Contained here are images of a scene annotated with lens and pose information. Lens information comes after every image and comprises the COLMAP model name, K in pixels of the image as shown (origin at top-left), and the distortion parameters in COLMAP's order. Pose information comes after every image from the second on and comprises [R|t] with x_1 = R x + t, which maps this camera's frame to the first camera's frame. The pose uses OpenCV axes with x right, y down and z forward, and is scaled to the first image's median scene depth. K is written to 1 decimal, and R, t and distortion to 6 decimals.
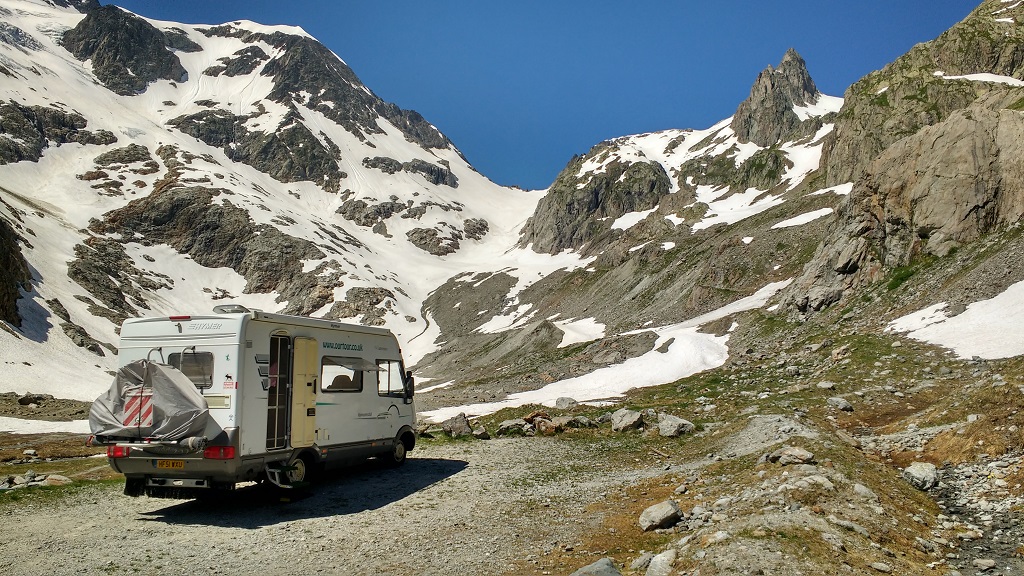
lens RADIAL K [[827.0, 0, 512.0], [0, 827.0, 288.0], [0, 0, 1]] dist [0.124557, -0.212592]
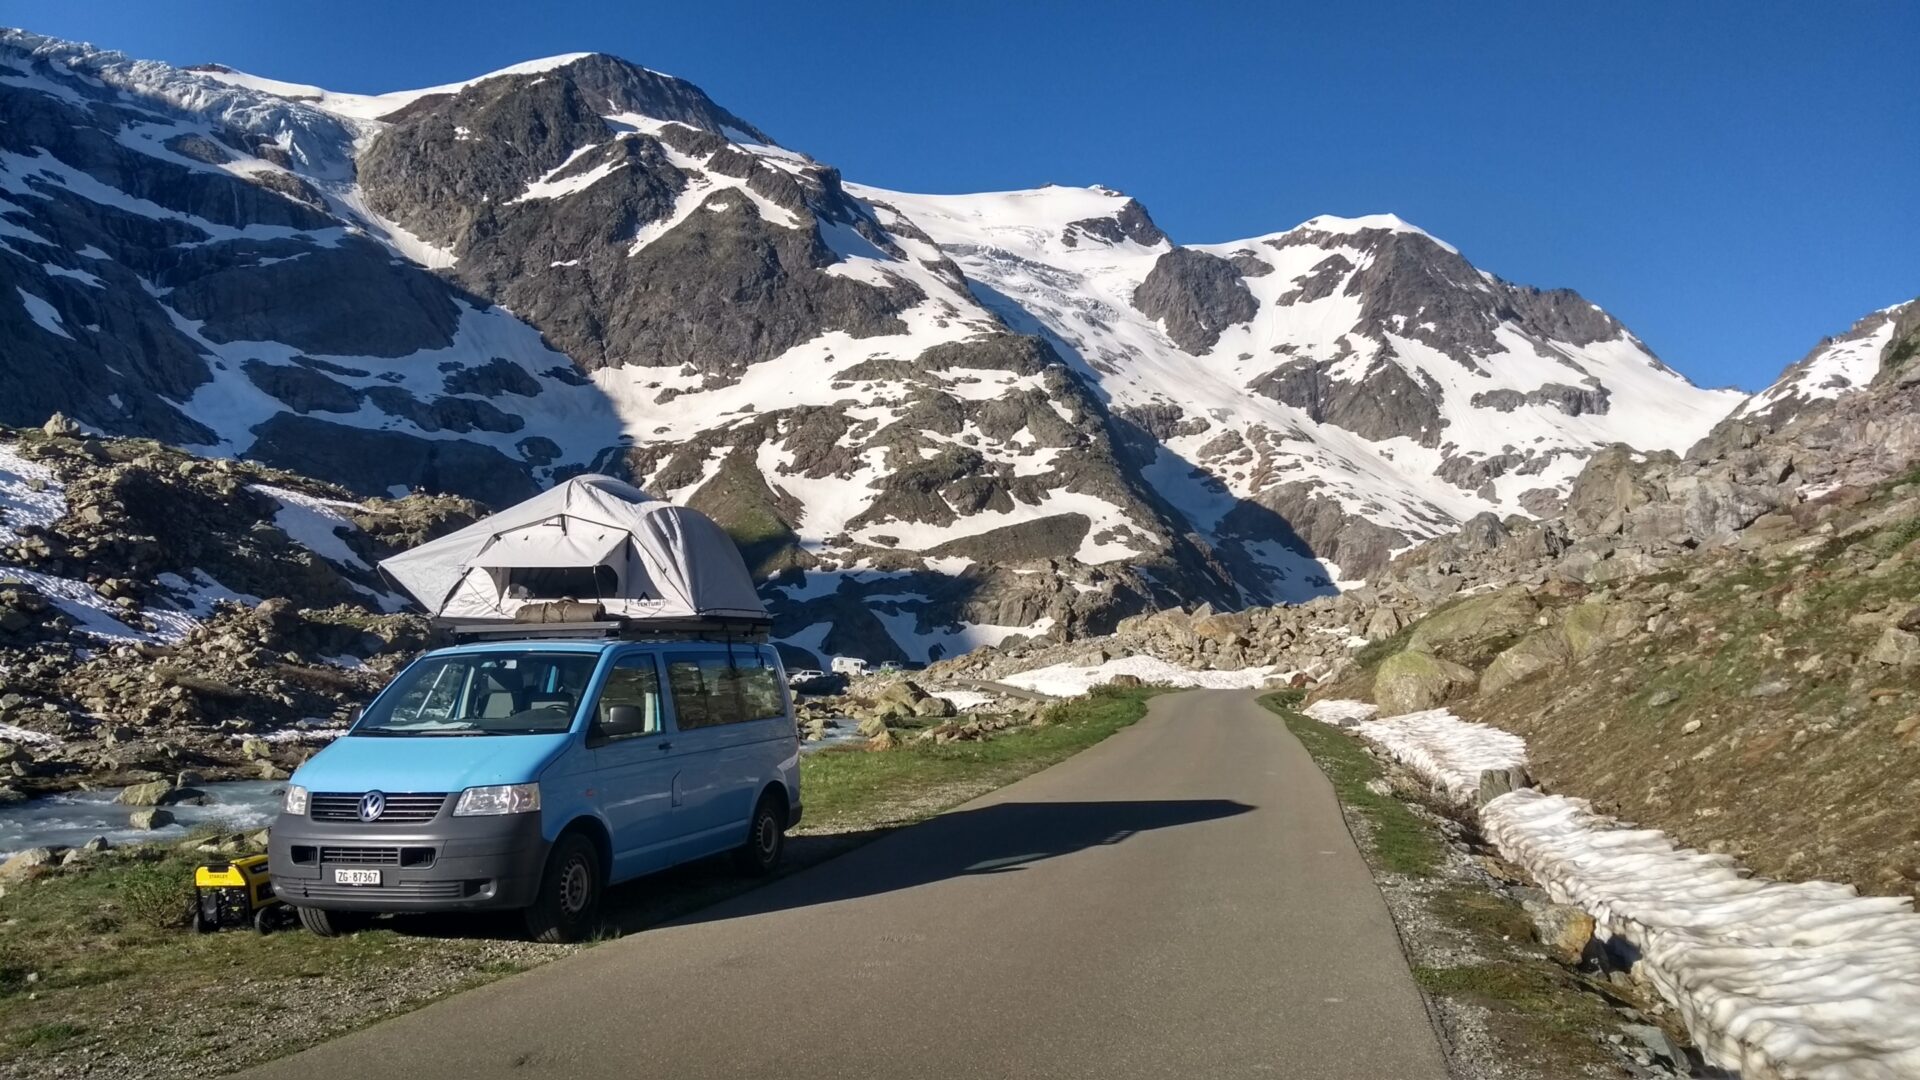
lens RADIAL K [[1371.0, 0, 960.0], [0, 1371.0, 540.0], [0, 0, 1]] dist [0.059319, -0.132583]
pose [[0.842563, -0.029235, -0.537803, 0.121010], [0.031581, 0.999489, -0.004855, -0.025991], [0.537671, -0.012894, 0.843056, -0.407212]]
